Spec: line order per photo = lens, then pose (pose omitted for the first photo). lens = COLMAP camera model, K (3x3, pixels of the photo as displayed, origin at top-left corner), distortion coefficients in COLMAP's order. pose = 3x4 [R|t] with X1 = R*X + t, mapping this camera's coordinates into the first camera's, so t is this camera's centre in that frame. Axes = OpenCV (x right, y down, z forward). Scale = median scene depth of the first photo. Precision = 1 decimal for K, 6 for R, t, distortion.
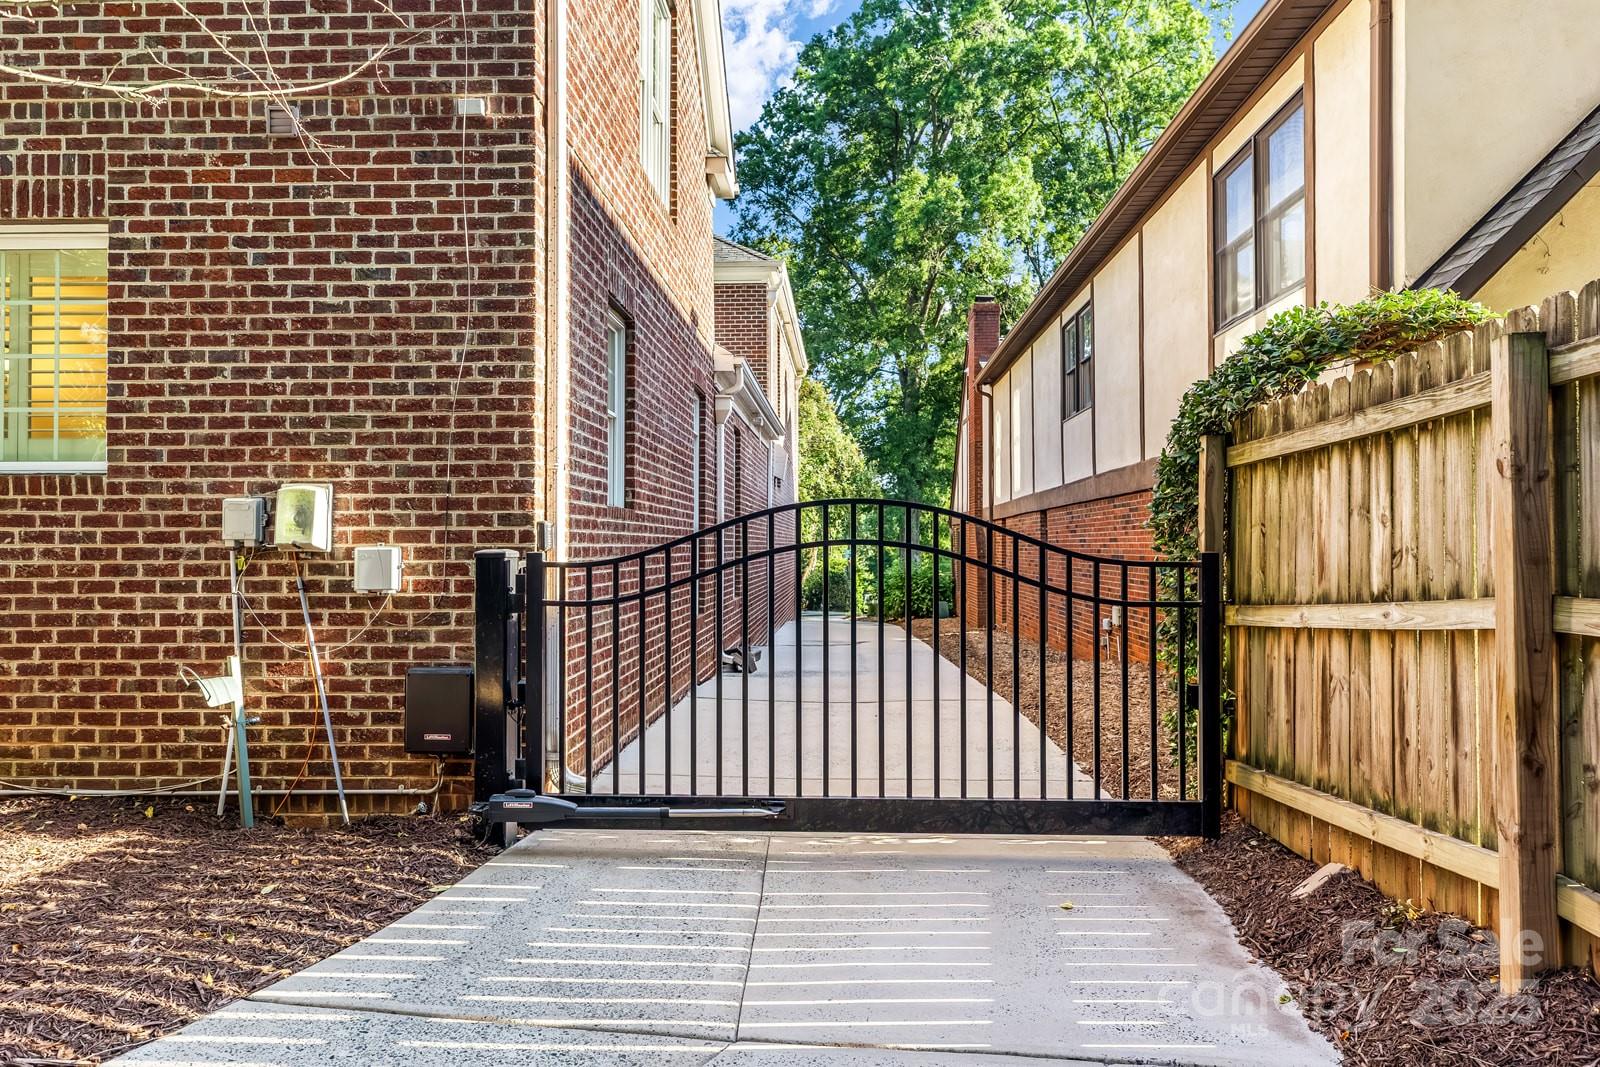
lens RADIAL K [[1072.7, 0, 807.5], [0, 1072.7, 529.1], [0, 0, 1]] dist [0.028262, -0.000097]
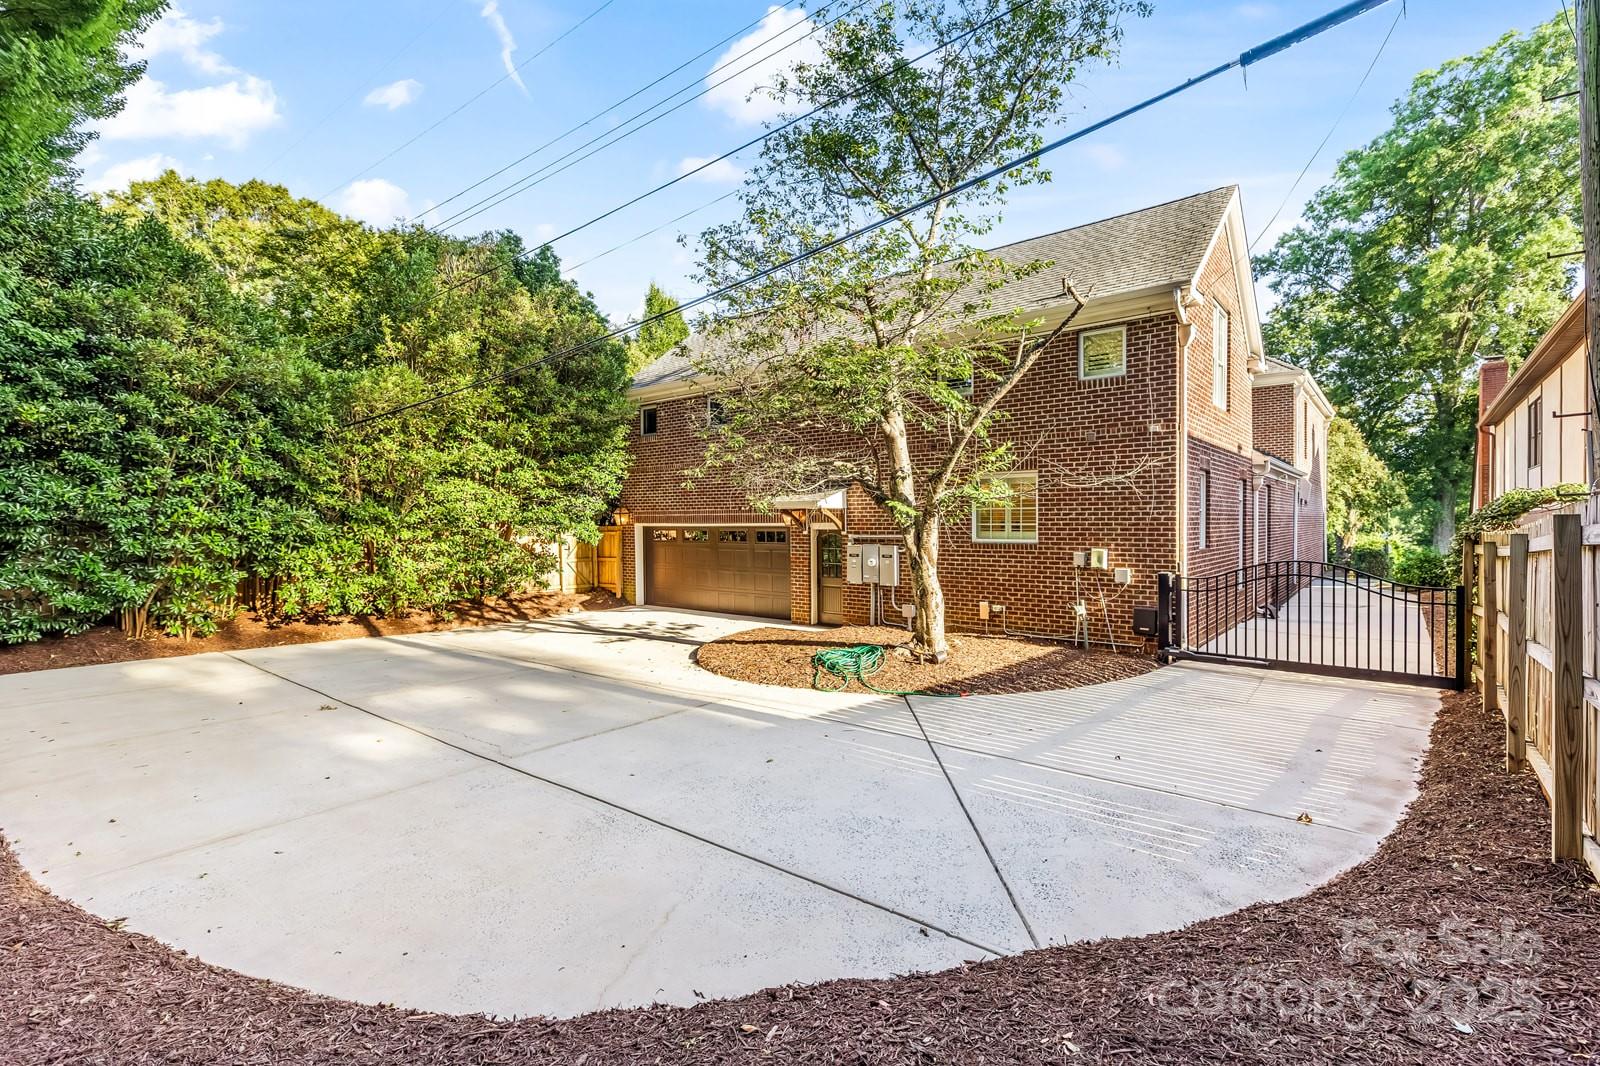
lens RADIAL K [[727.9, 0, 801.4], [0, 727.9, 527.1], [0, 0, 1]] dist [0.002525, 0.001390]
pose [[0.793759, 0.003412, -0.608223, 0.110580], [0.013265, 0.999649, 0.022918, -0.116428], [0.608088, -0.026259, 0.793435, -0.891794]]
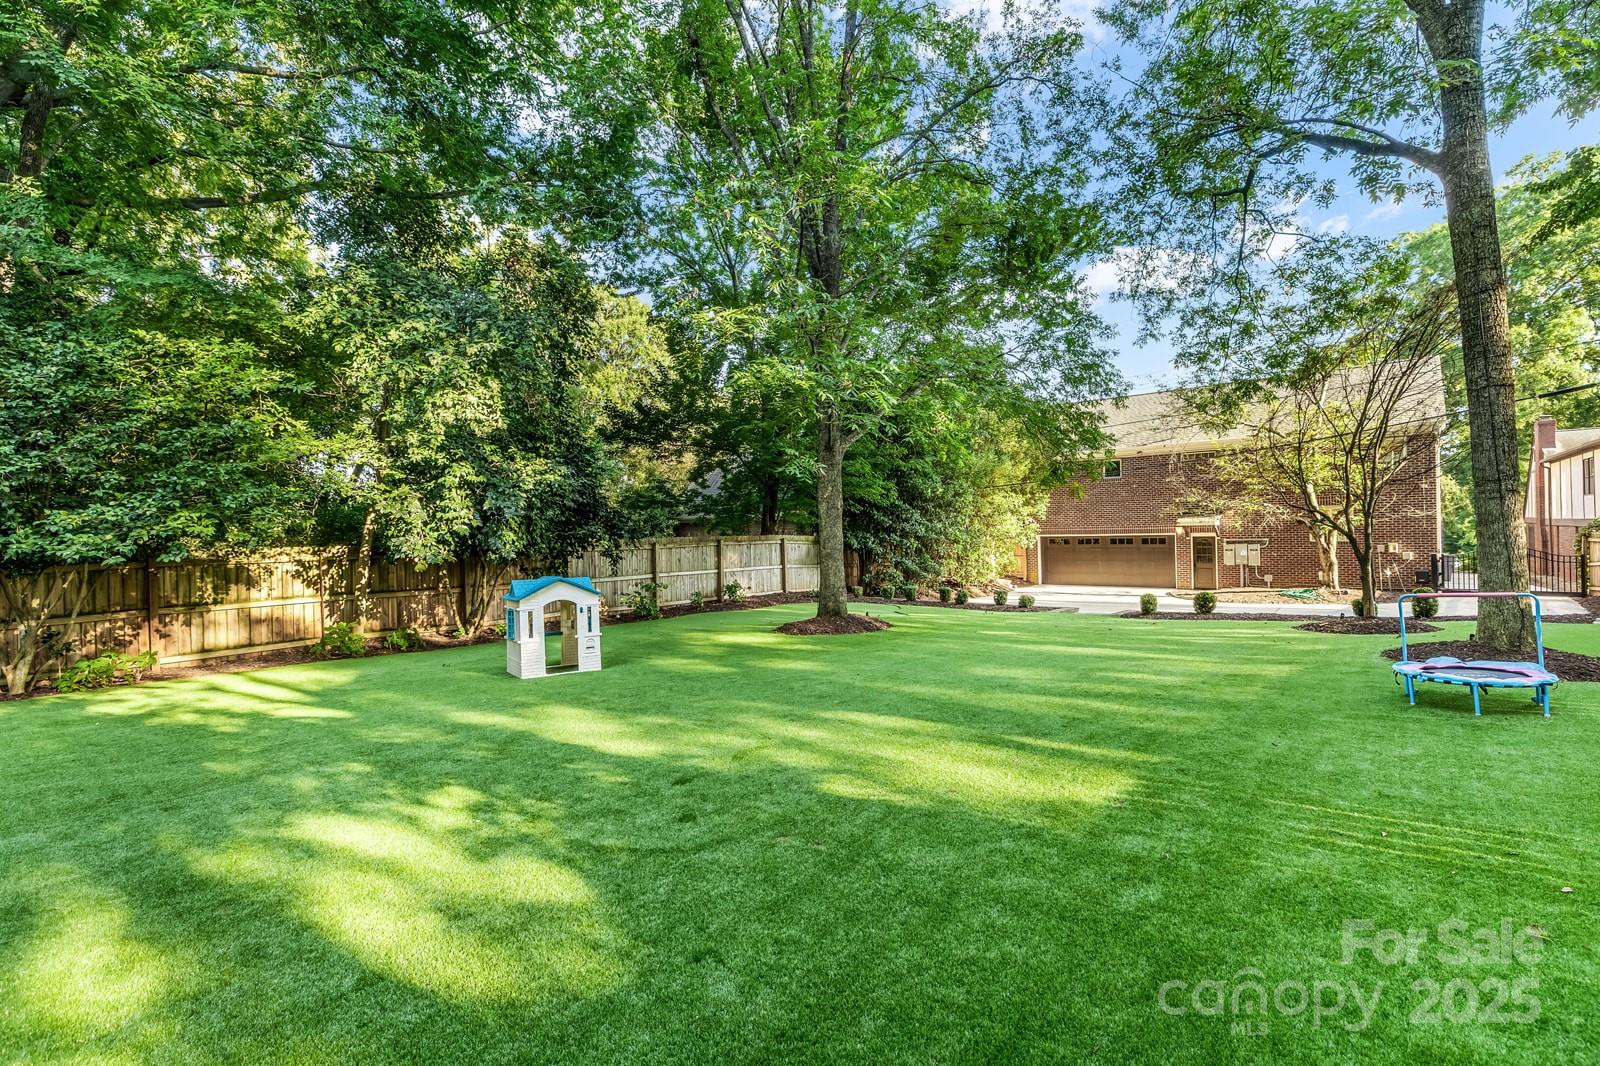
lens RADIAL K [[727.9, 0, 801.0], [0, 727.9, 529.3], [0, 0, 1]] dist [0.002525, 0.001390]
pose [[0.799256, -0.015219, -0.600798, -0.469152], [0.031701, 0.999355, 0.016859, -0.222541], [0.600154, -0.032521, 0.799223, -3.365778]]
